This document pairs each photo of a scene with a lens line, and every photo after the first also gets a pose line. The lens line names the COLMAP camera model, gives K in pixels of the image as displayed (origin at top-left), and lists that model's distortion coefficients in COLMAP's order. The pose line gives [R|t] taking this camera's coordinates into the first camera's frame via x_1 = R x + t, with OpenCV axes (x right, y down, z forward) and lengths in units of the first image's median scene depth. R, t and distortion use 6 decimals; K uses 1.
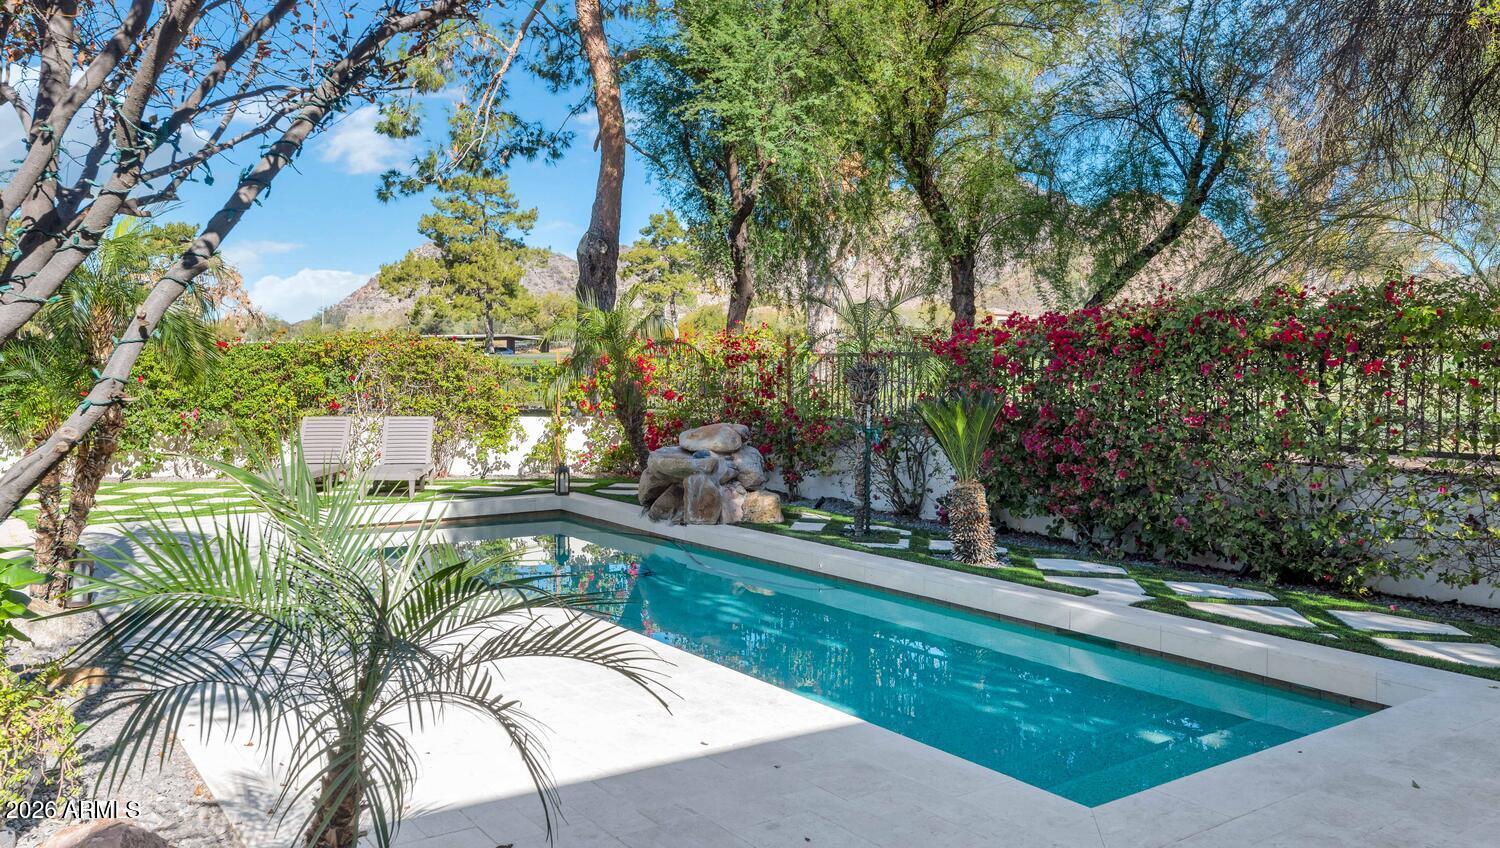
lens RADIAL K [[1131.7, 0, 750.0], [0, 1131.7, 424.0], [0, 0, 1]] dist [0.039586, 0.000579]
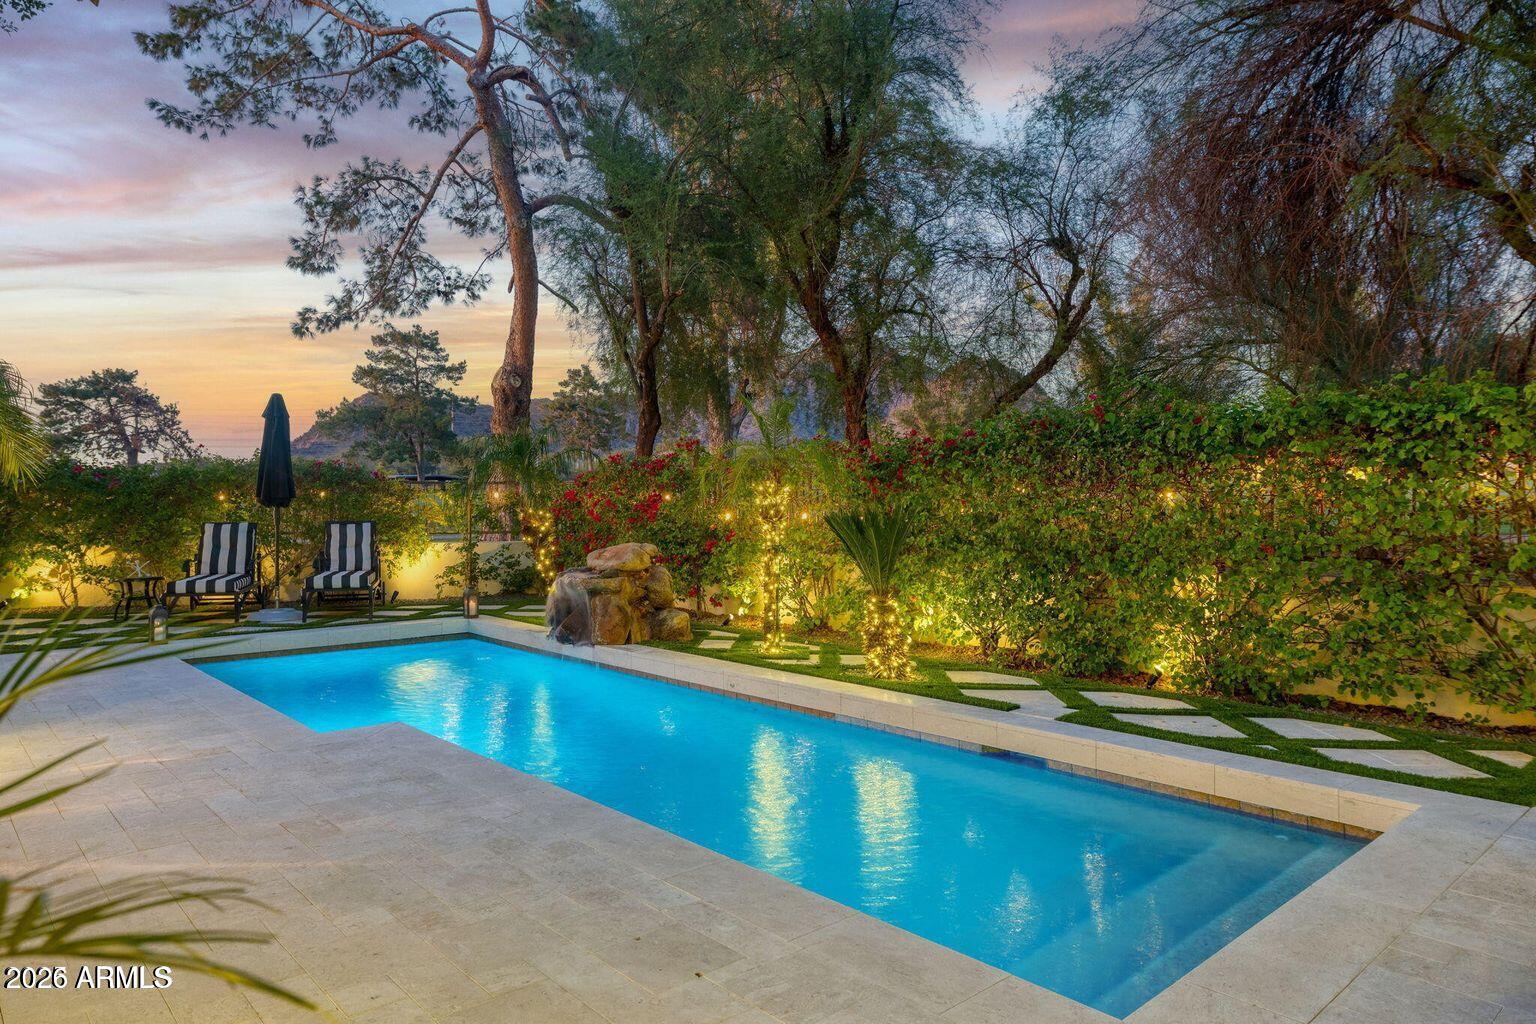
lens RADIAL K [[969.1, 0, 768.0], [0, 969.1, 512.0], [0, 0, 1]] dist [0.024743, 0.000196]
pose [[0.993704, -0.007299, 0.111795, 0.000335], [0.012158, 0.999008, -0.042844, 0.008515], [-0.111372, 0.043933, 0.992807, 0.106523]]
